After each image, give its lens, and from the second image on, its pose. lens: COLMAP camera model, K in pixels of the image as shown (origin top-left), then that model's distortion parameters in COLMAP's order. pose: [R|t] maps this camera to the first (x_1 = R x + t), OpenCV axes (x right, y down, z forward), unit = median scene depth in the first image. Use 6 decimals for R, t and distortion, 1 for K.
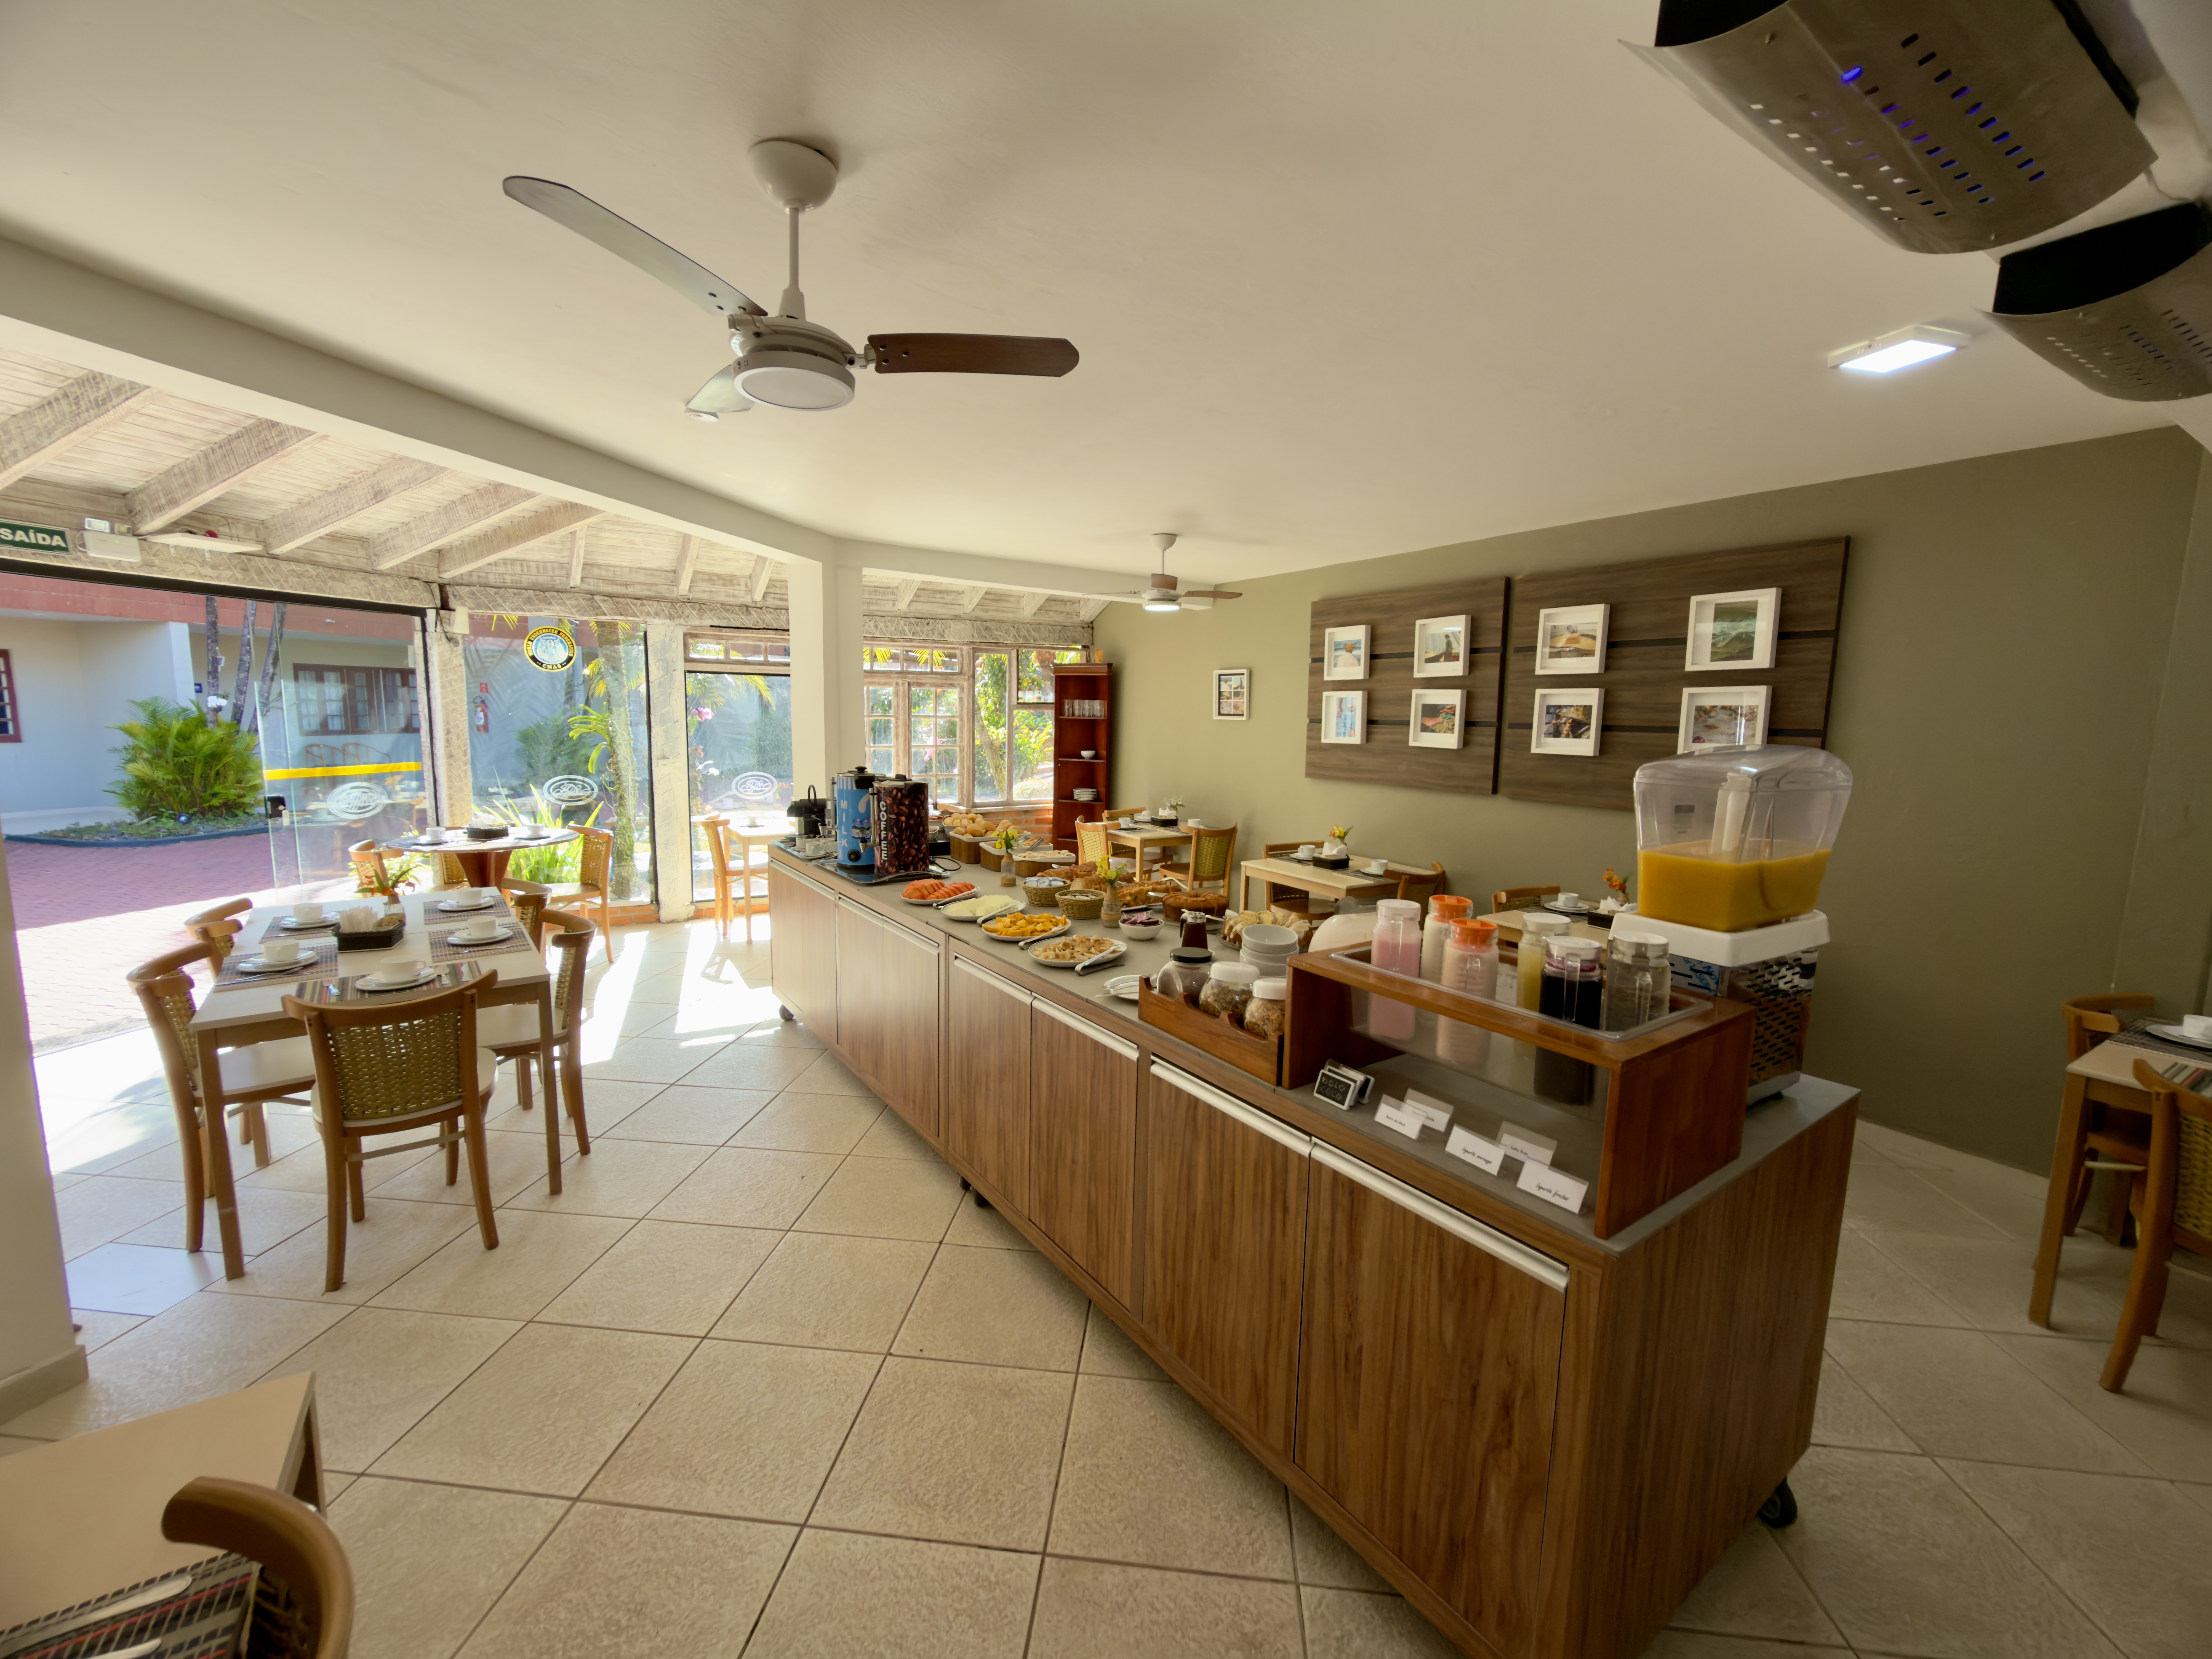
lens RADIAL K [[921.1, 0, 1154.6], [0, 921.1, 835.0], [0, 0, 1]] dist [-0.004313, 0.001910]
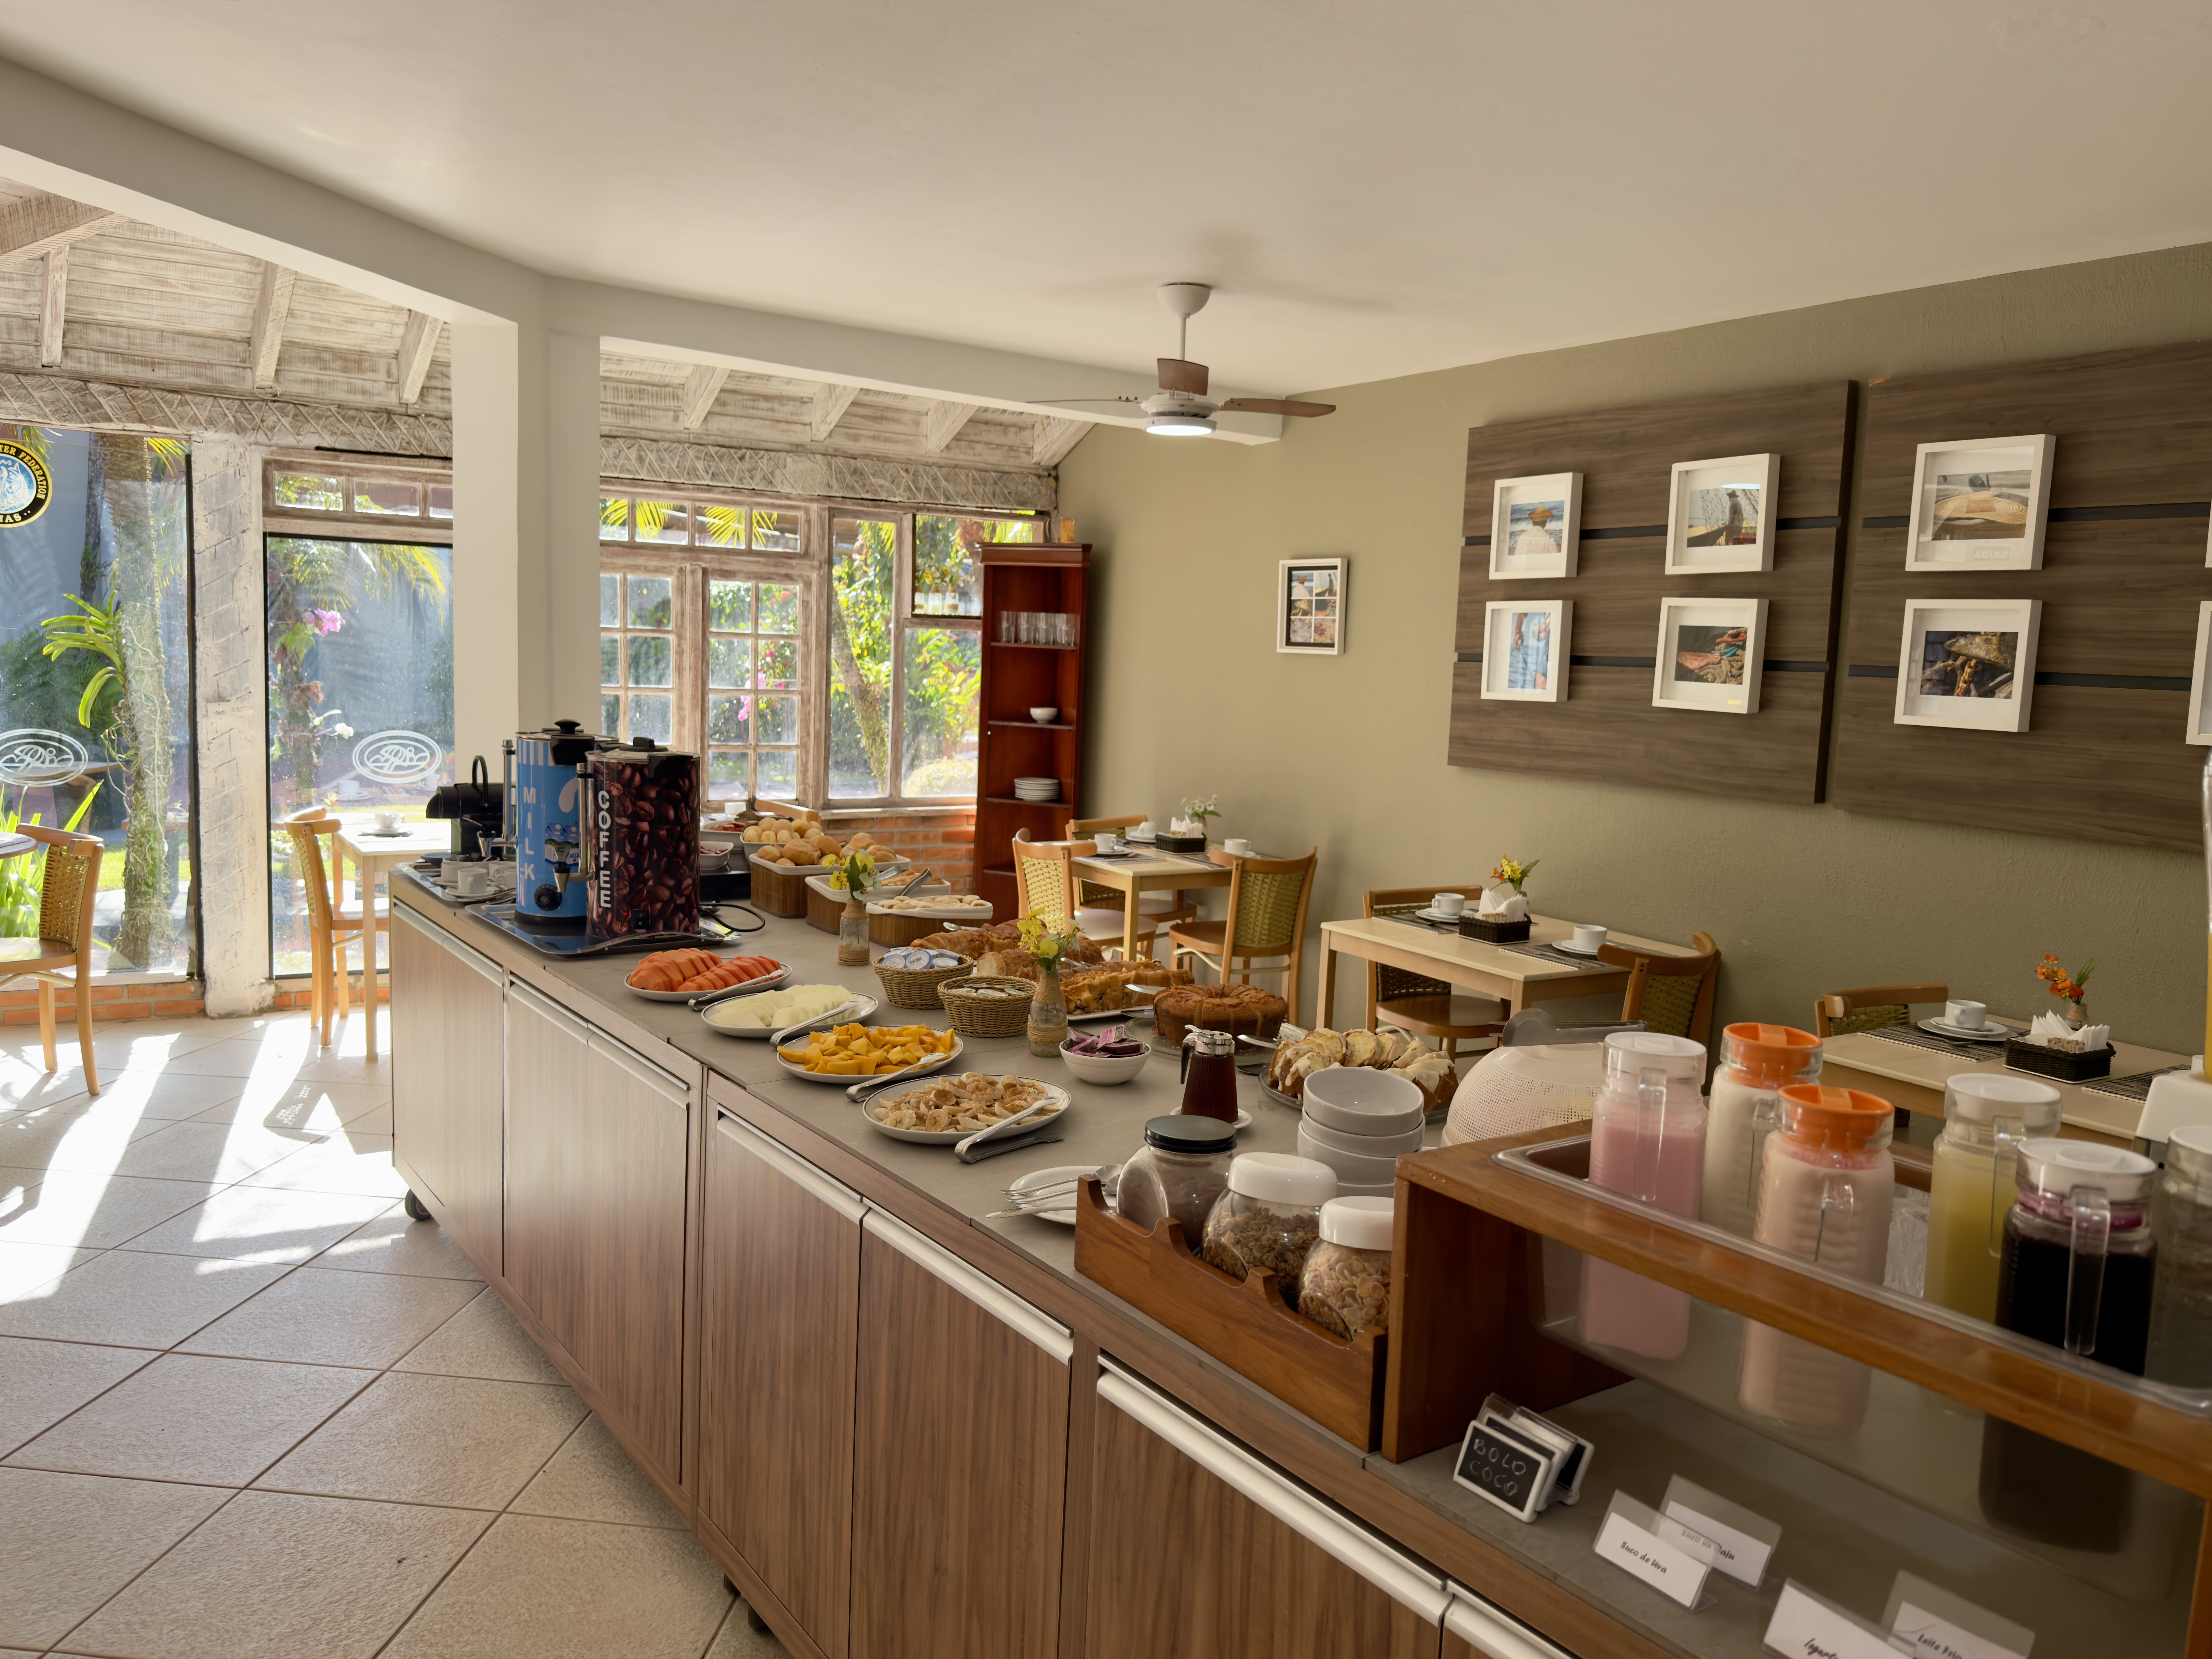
lens RADIAL K [[1653.0, 0, 1197.0], [0, 1653.0, 857.7], [0, 0, 1]] dist [0.051431, -0.077328]
pose [[0.999701, 0.021646, 0.011373, 0.012748], [-0.021582, 0.999751, -0.005710, -0.001449], [-0.011494, 0.005463, 0.999919, 0.073982]]
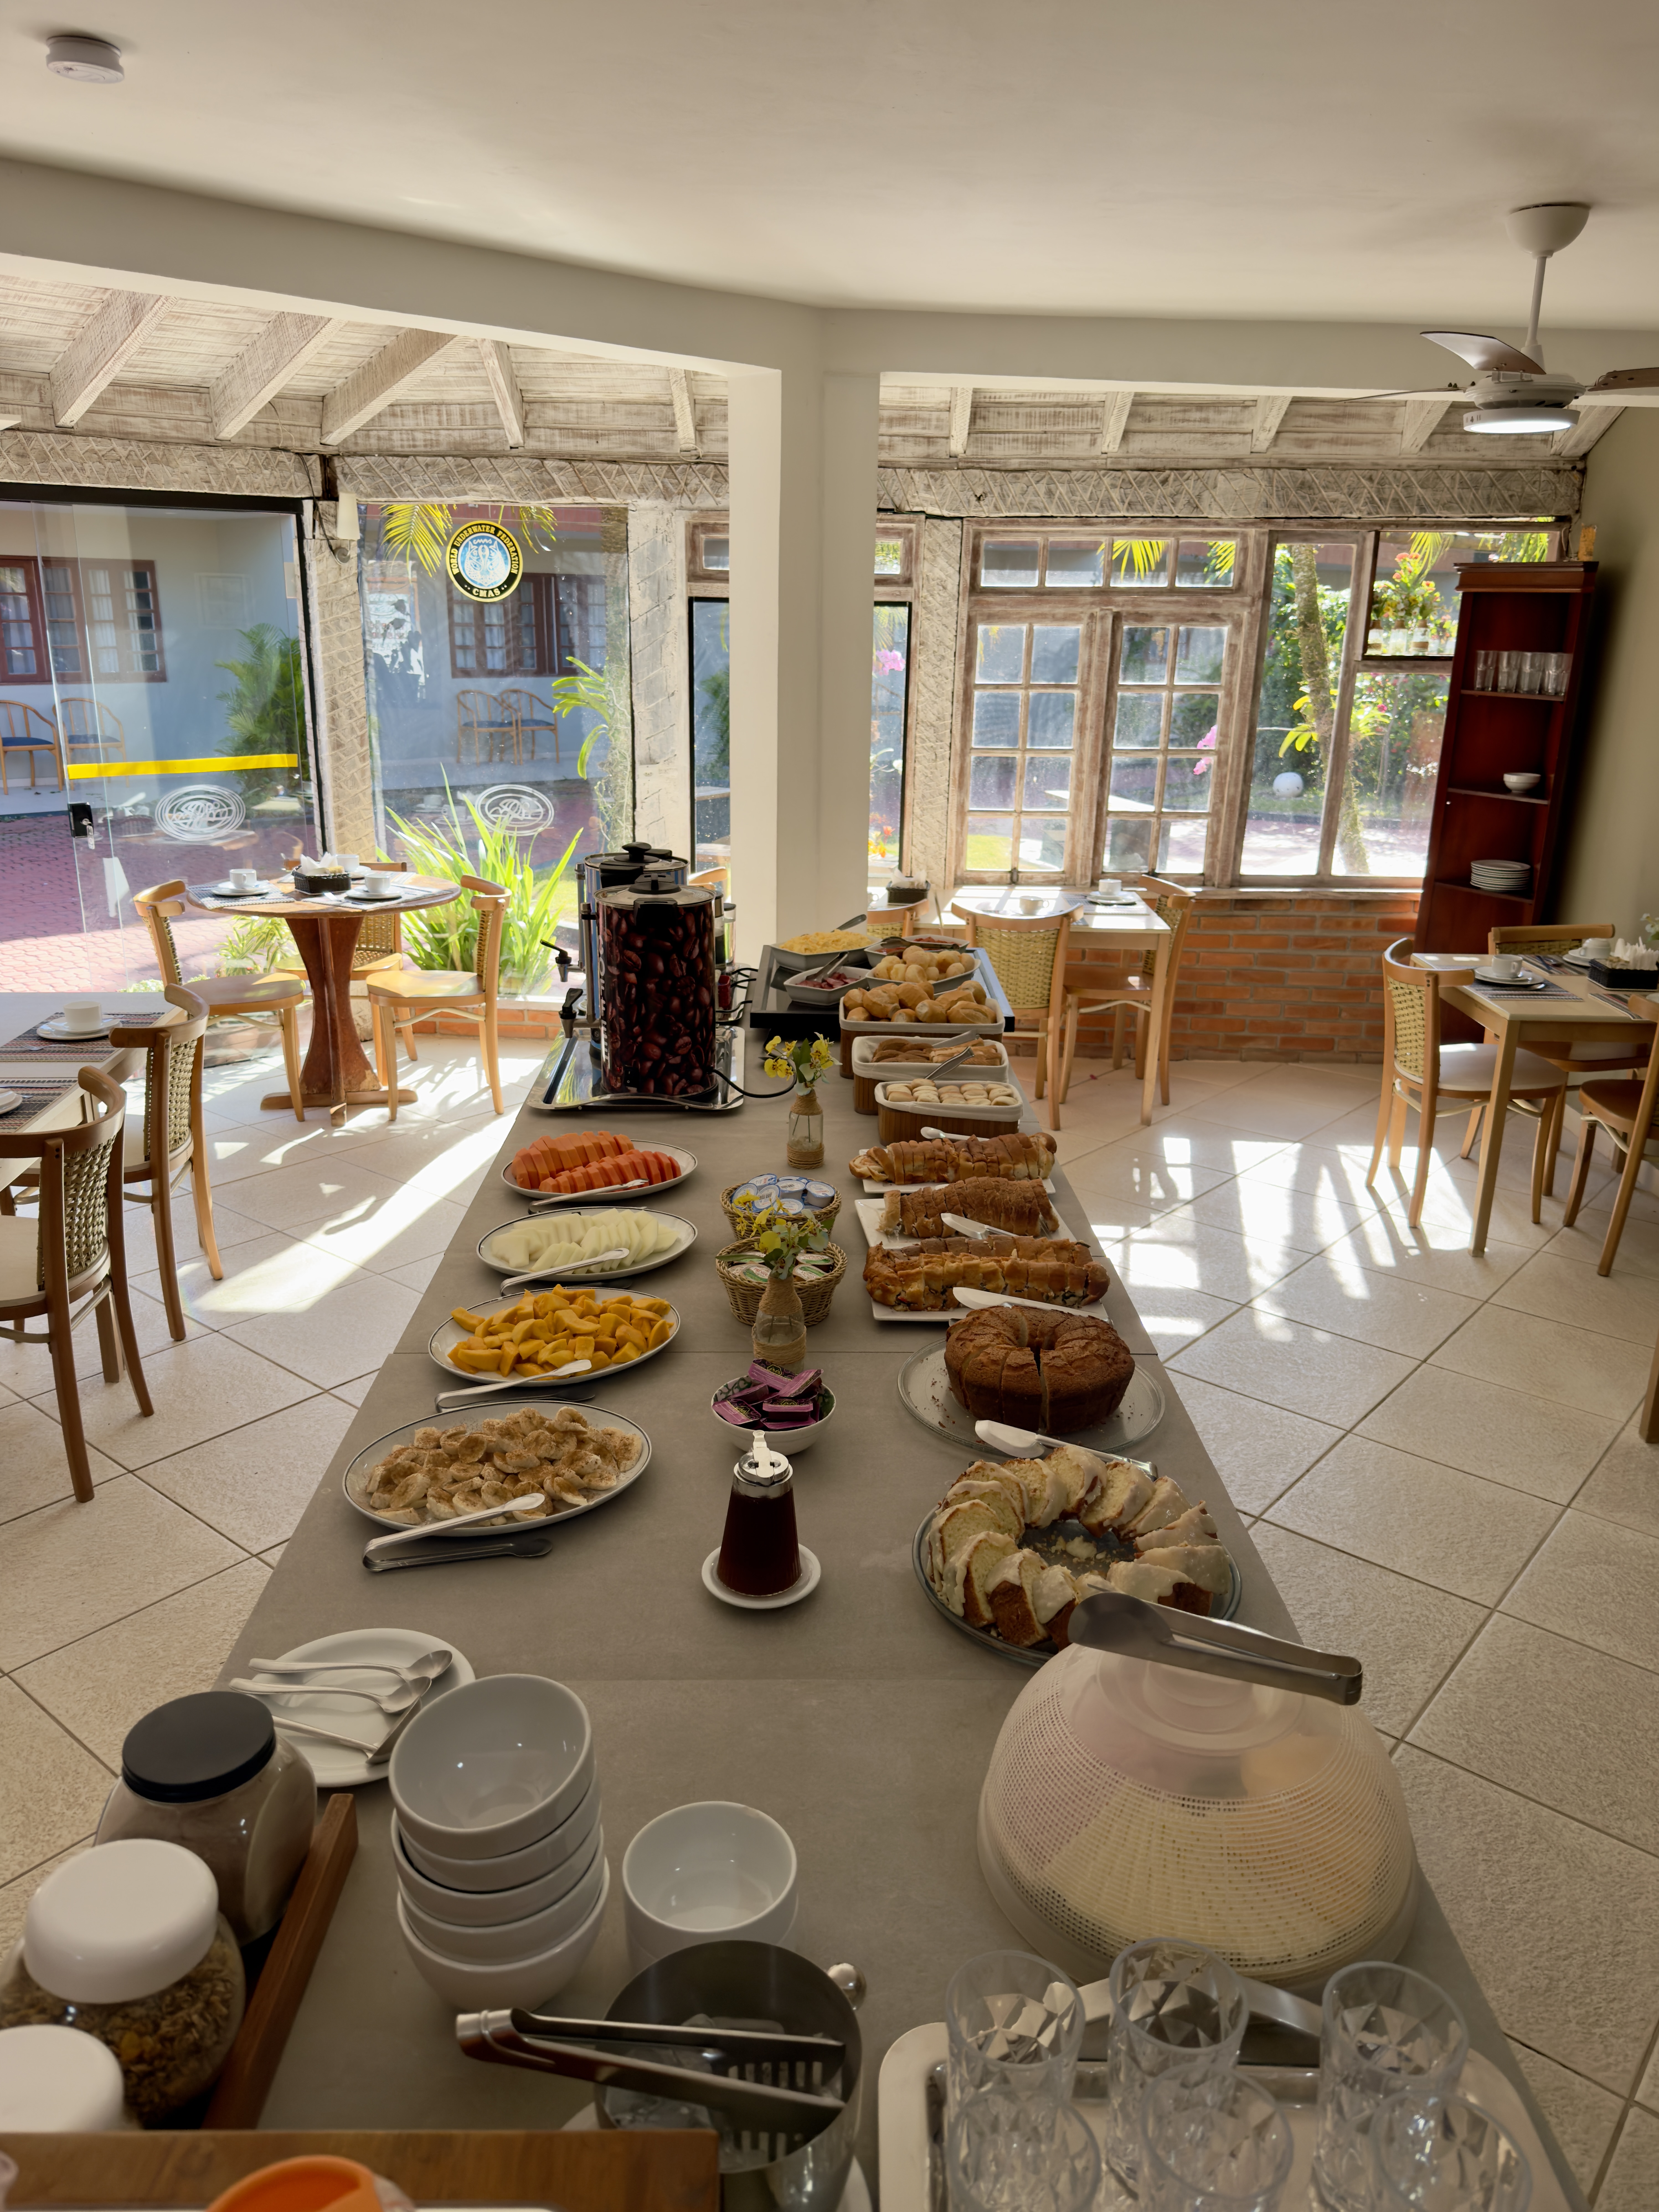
lens RADIAL K [[1653.0, 0, 838.7], [0, 1653.0, 1122.8], [0, 0, 1]] dist [0.051431, -0.077328]
pose [[0.820837, 0.166311, -0.546413, 0.204371], [-0.079997, 0.980714, 0.178326, -0.077590], [0.565532, -0.102665, 0.818311, 0.297788]]
